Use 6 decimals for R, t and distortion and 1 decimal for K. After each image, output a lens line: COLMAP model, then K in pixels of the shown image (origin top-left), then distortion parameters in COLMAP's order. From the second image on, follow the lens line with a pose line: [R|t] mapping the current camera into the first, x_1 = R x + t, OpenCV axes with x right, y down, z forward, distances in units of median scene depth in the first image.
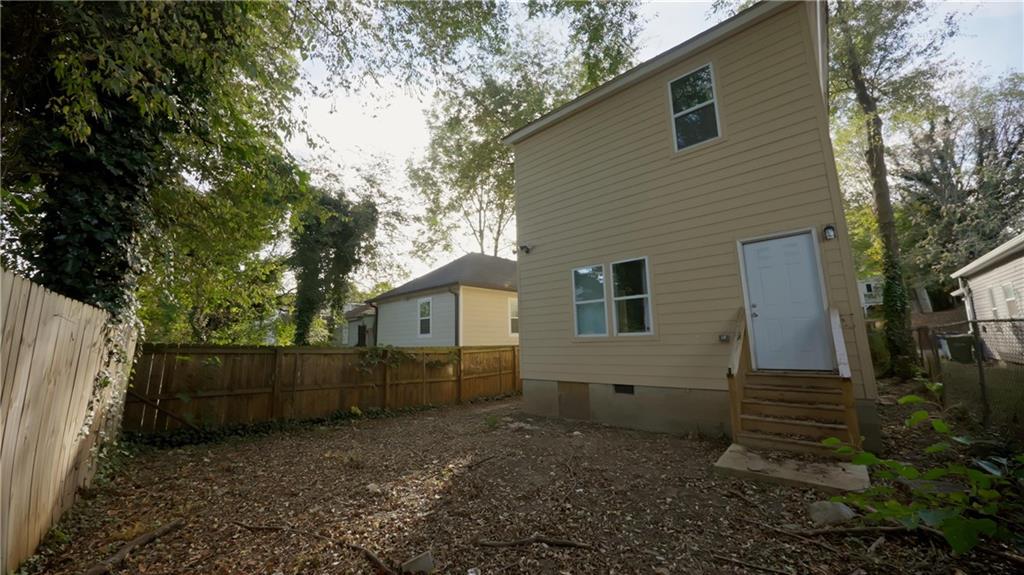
lens RADIAL K [[384.0, 0, 512.0], [0, 384.0, 287.5], [0, 0, 1]] dist [0.000128, 0.000082]
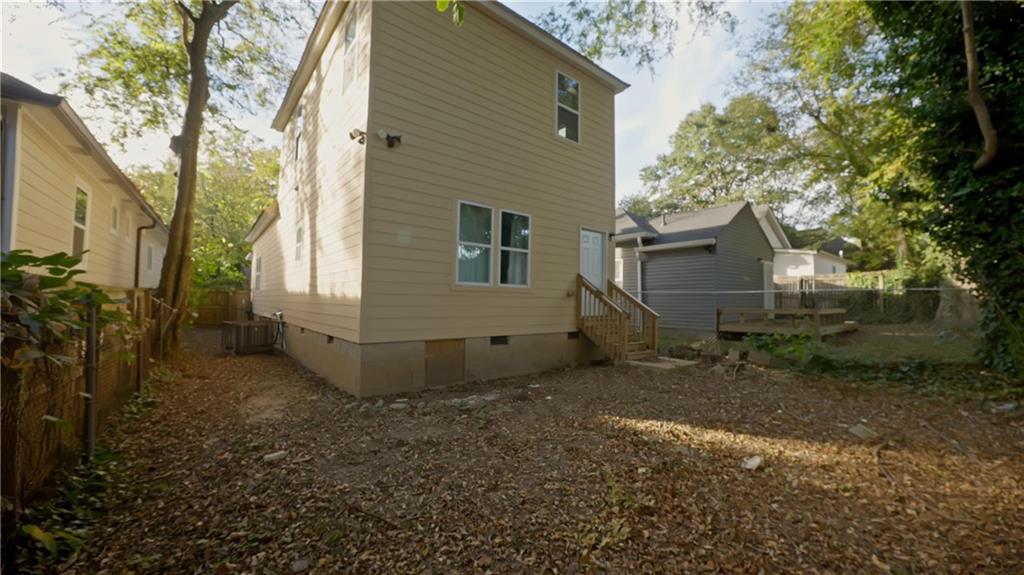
lens RADIAL K [[384.0, 0, 512.0], [0, 384.0, 287.5], [0, 0, 1]] dist [0.000128, 0.000082]
pose [[0.121508, 0.039377, 0.991809, -0.655160], [-0.181860, 0.983182, -0.016755, 0.135246], [-0.975788, -0.178335, 0.126625, 0.828223]]
